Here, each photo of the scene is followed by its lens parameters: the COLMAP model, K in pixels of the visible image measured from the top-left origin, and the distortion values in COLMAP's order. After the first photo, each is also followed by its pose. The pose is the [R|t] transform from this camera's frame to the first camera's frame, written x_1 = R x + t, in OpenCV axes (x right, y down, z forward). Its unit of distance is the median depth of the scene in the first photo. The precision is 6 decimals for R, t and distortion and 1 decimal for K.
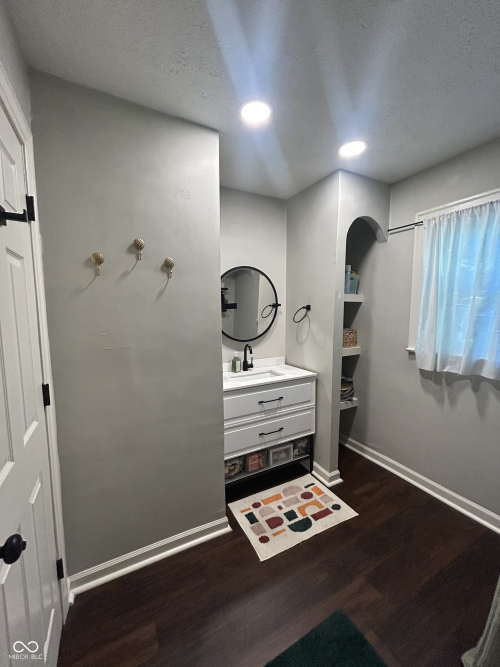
lens RADIAL K [[270.6, 0, 248.4], [0, 270.6, 334.7], [0, 0, 1]] dist [0.002154, 0.001139]
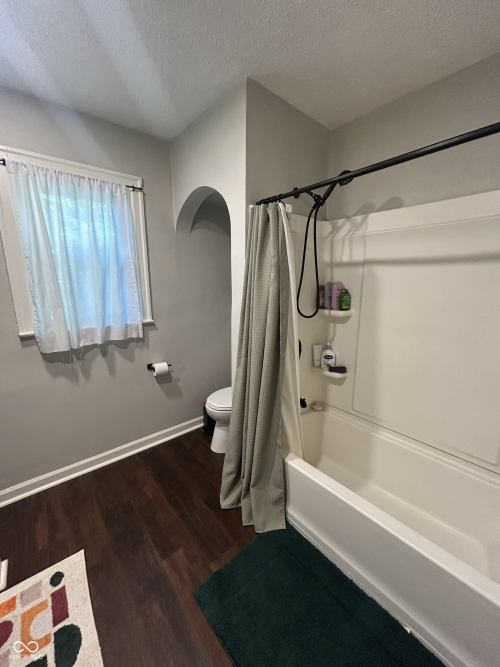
lens RADIAL K [[270.6, 0, 248.2], [0, 270.6, 334.8], [0, 0, 1]] dist [0.002154, 0.001139]
pose [[-0.208854, -0.203198, 0.956604, -0.311674], [0.093782, 0.969506, 0.226414, -0.067009], [-0.973440, 0.137000, -0.183429, 0.589454]]
